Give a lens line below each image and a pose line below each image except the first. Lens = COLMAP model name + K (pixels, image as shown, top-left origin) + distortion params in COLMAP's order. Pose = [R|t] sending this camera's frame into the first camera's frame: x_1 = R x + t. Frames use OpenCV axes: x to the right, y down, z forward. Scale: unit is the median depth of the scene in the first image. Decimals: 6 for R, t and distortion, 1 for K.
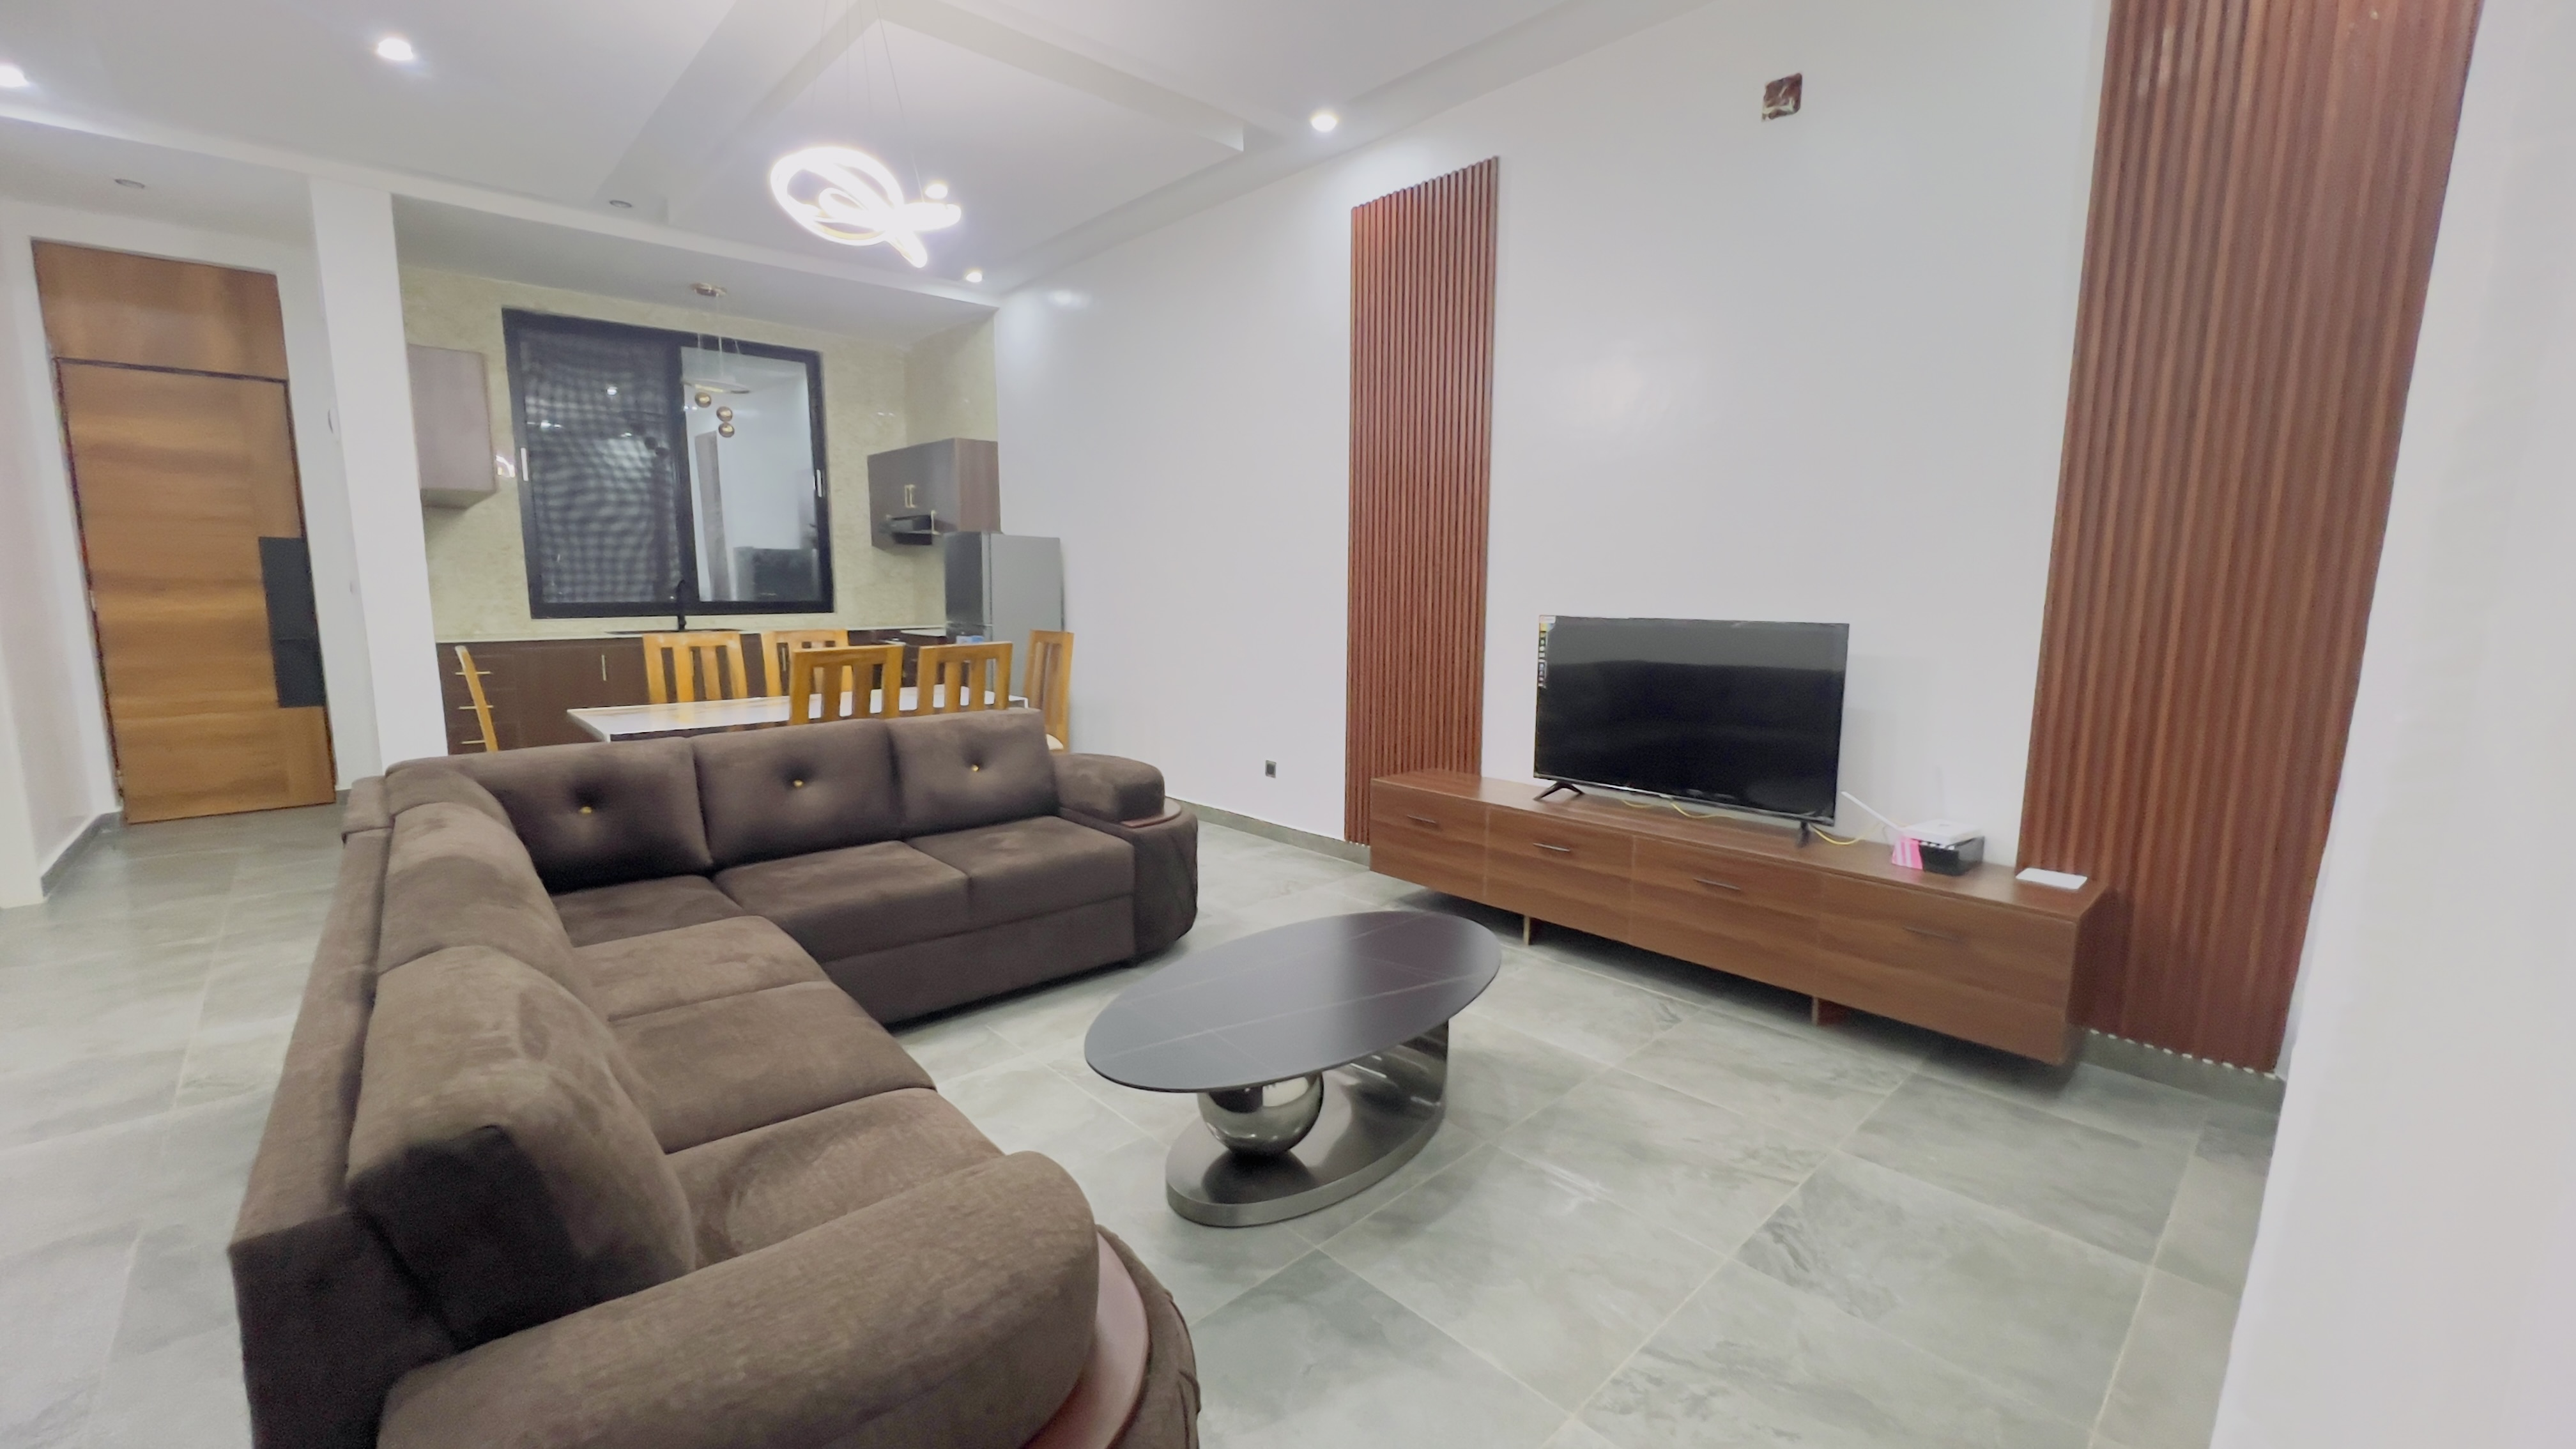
lens RADIAL K [[1021.4, 0, 1285.2], [0, 1021.4, 717.8], [0, 0, 1]] dist [0.001123, 0.000190]
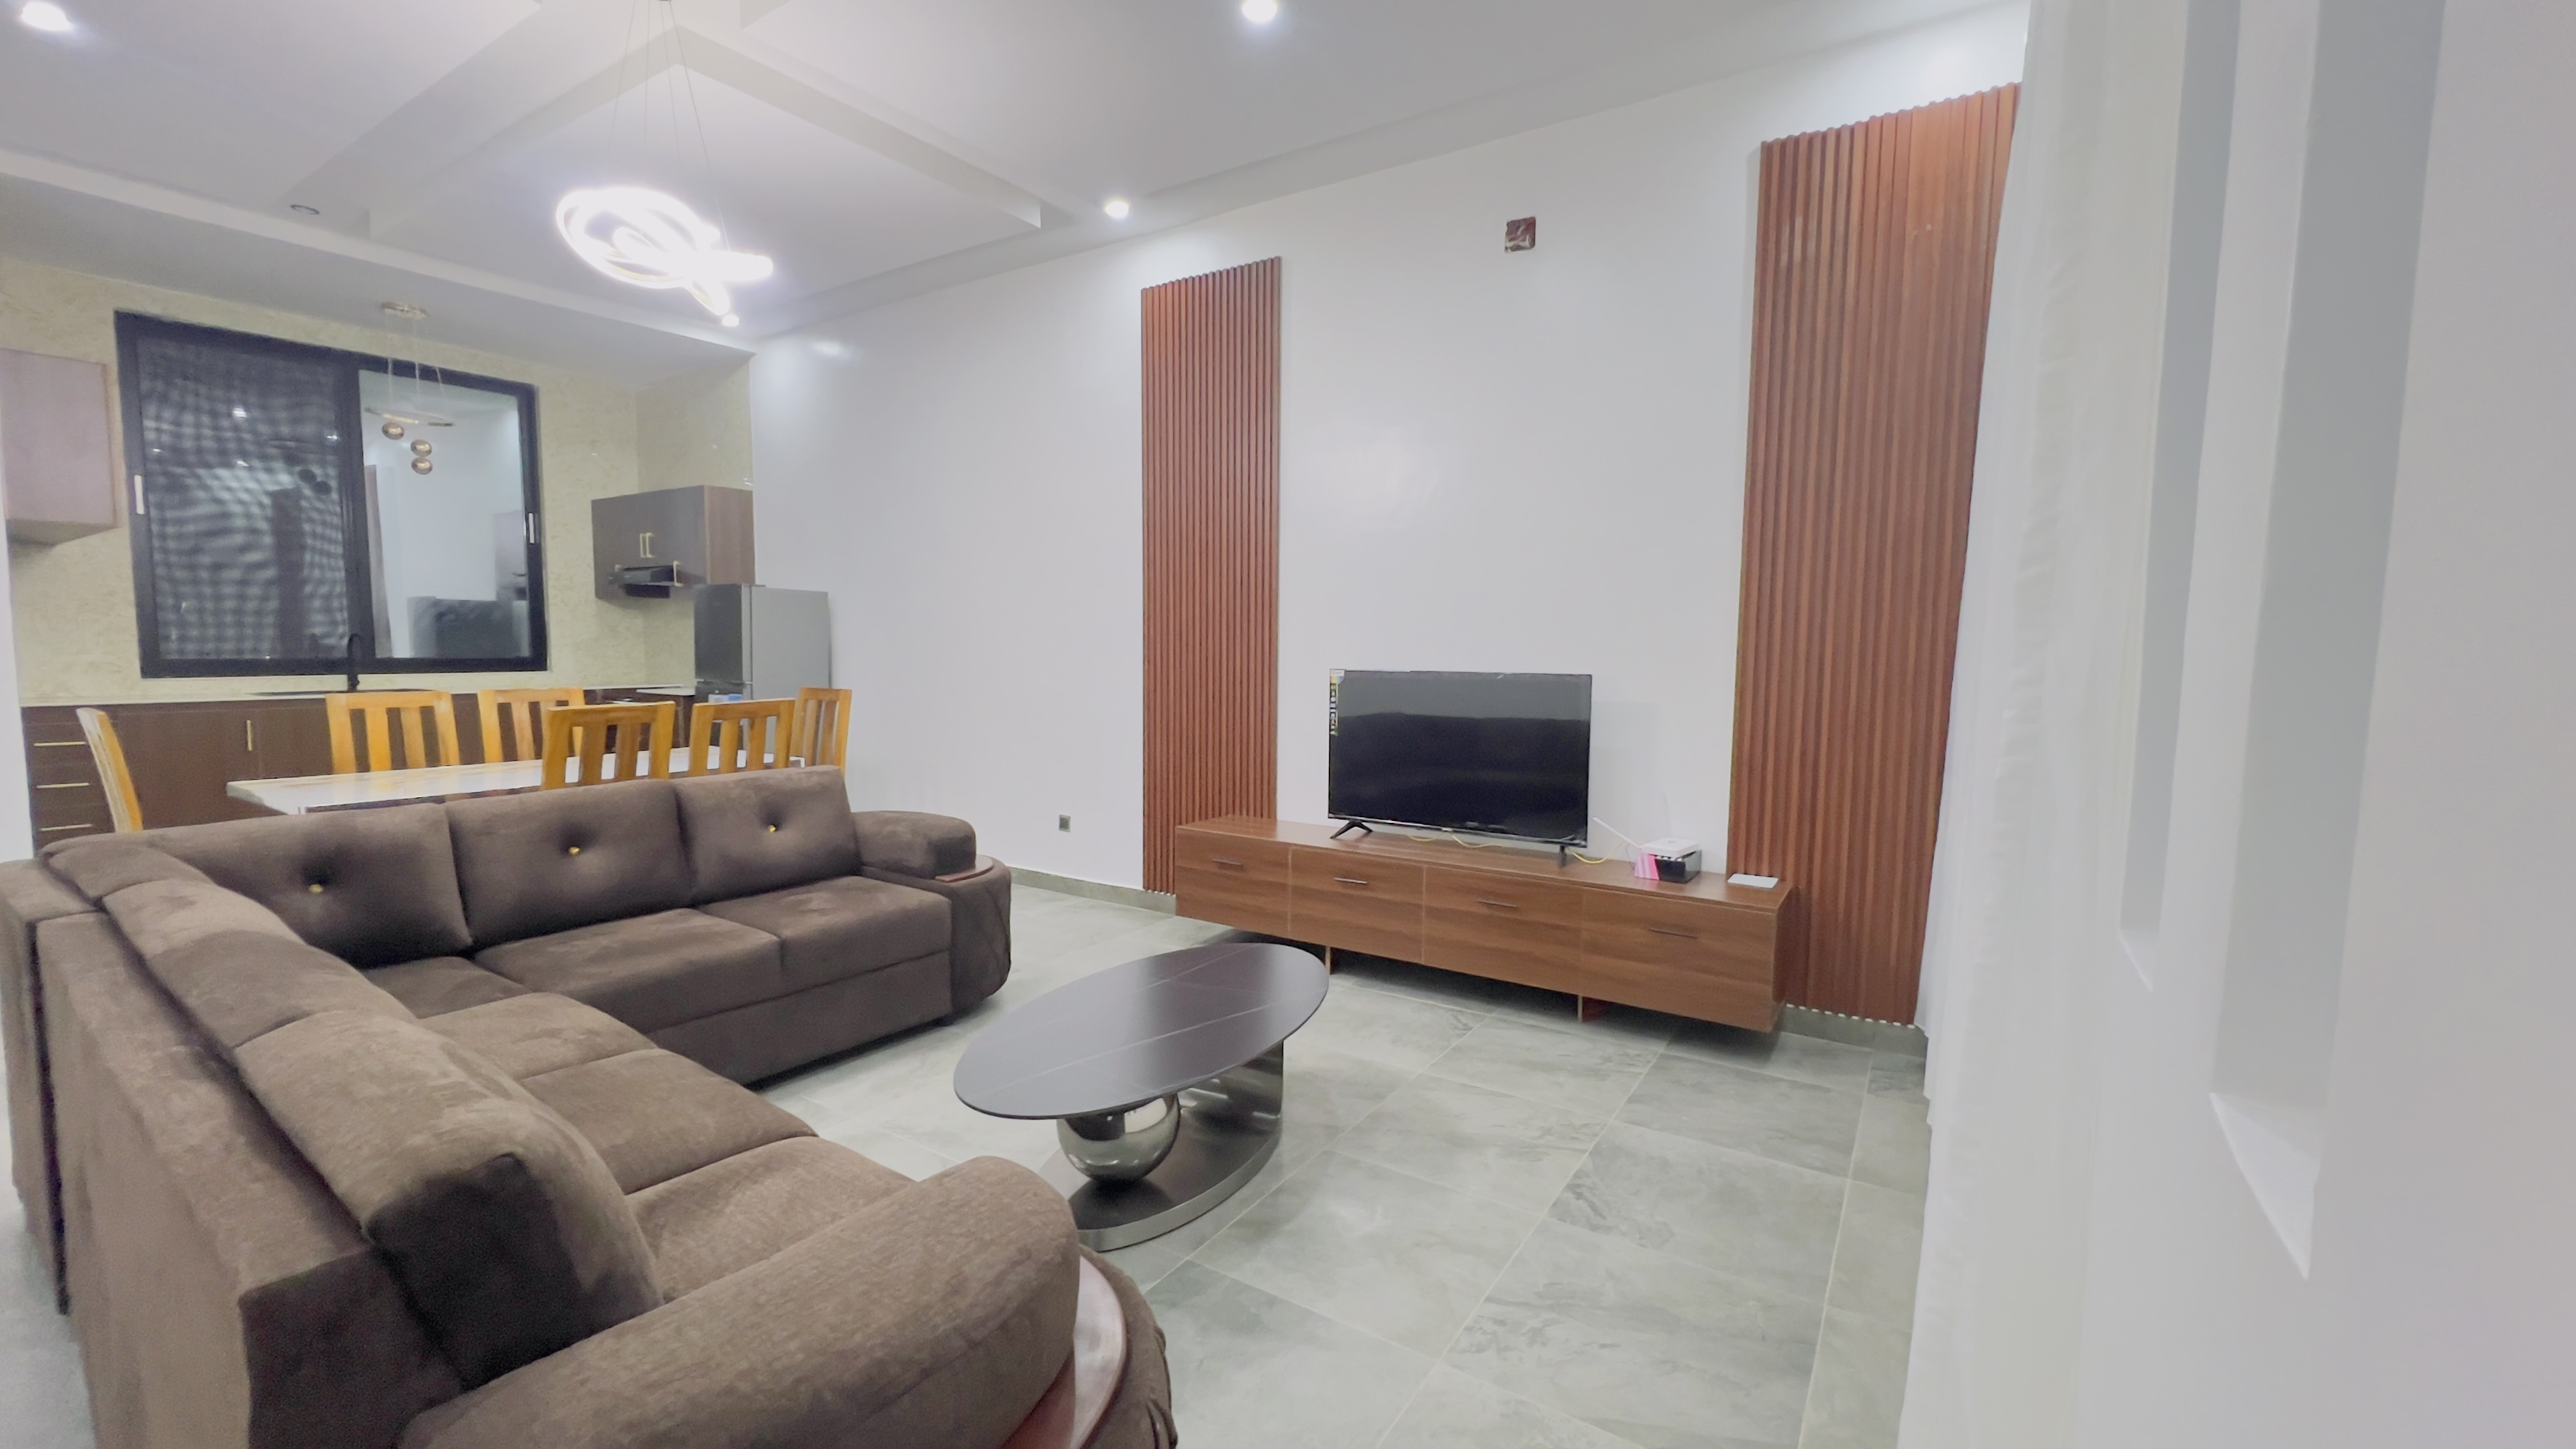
lens RADIAL K [[1021.4, 0, 1279.3], [0, 1021.4, 718.9], [0, 0, 1]] dist [0.001123, 0.000190]
pose [[0.970916, -0.013047, 0.239065, -0.071262], [0.026841, 0.998151, -0.054535, 0.011951], [-0.237911, 0.059366, 0.969471, -0.048377]]
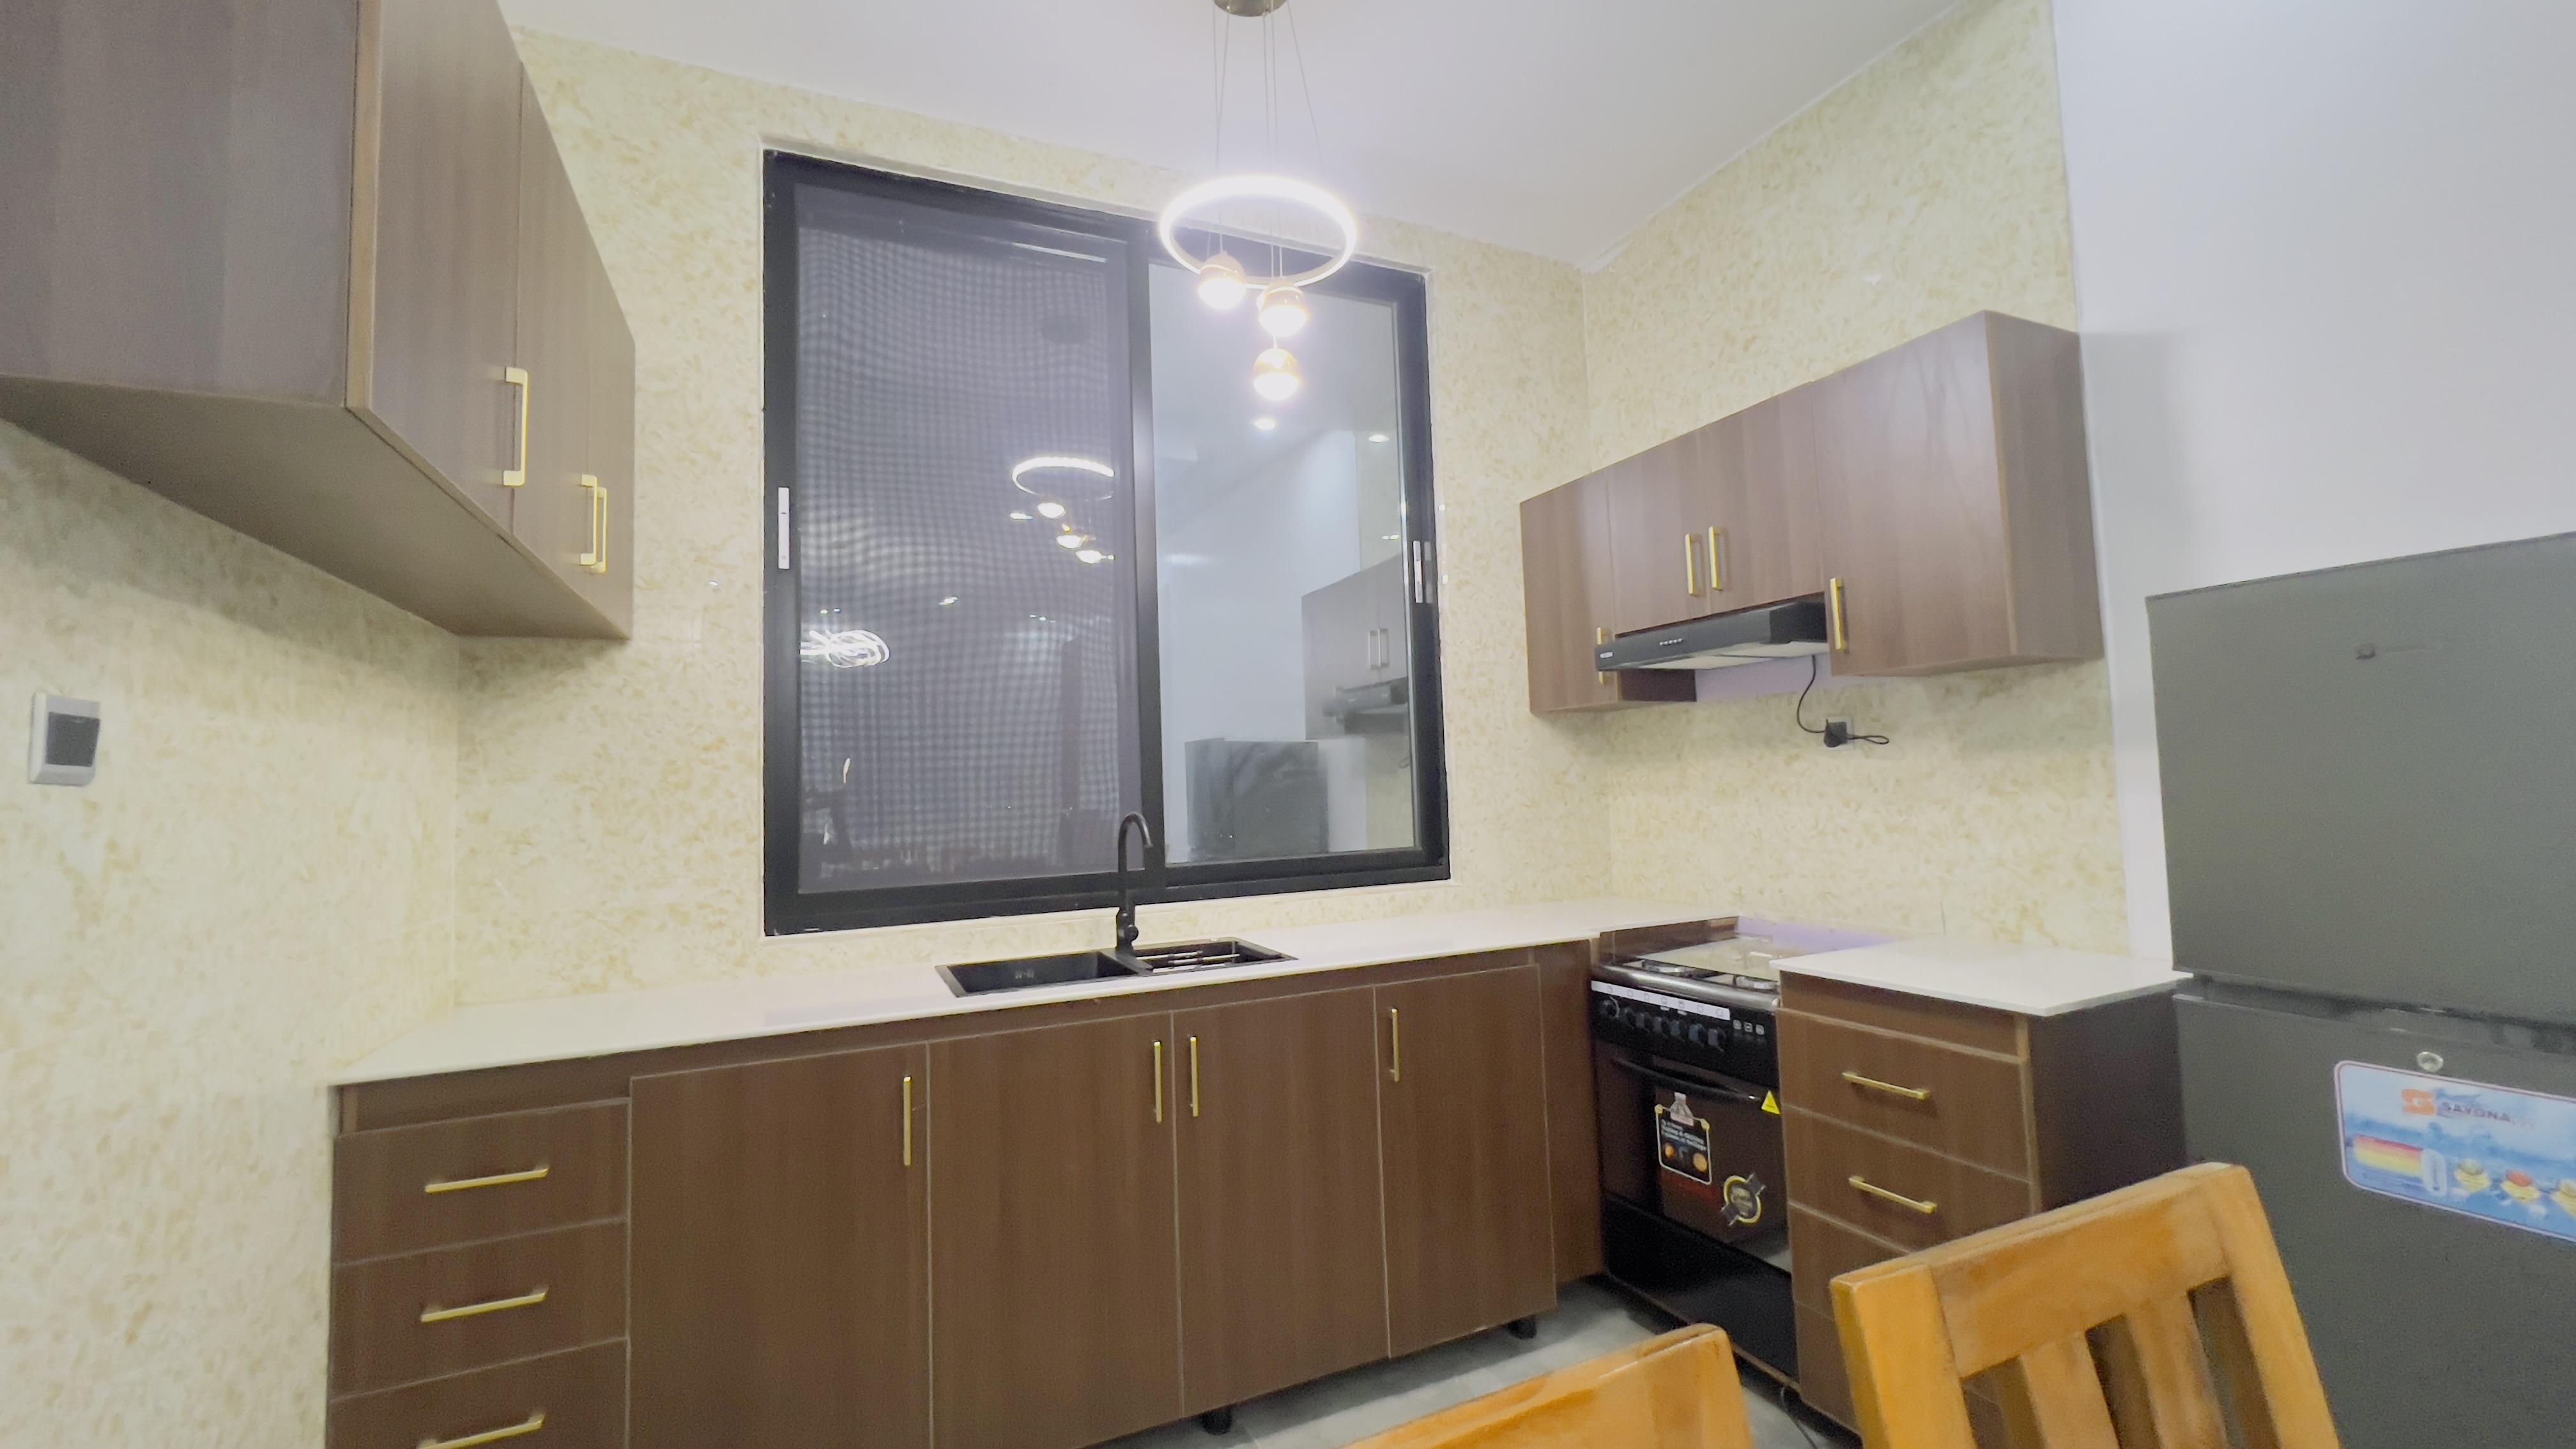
lens RADIAL K [[1021.4, 0, 1278.6], [0, 1021.4, 722.4], [0, 0, 1]] dist [0.001123, 0.000190]
pose [[0.943099, -0.054083, -0.328085, -0.816019], [-0.008701, 0.982332, -0.186945, -0.193812], [0.332399, 0.179162, 0.925965, 1.309048]]
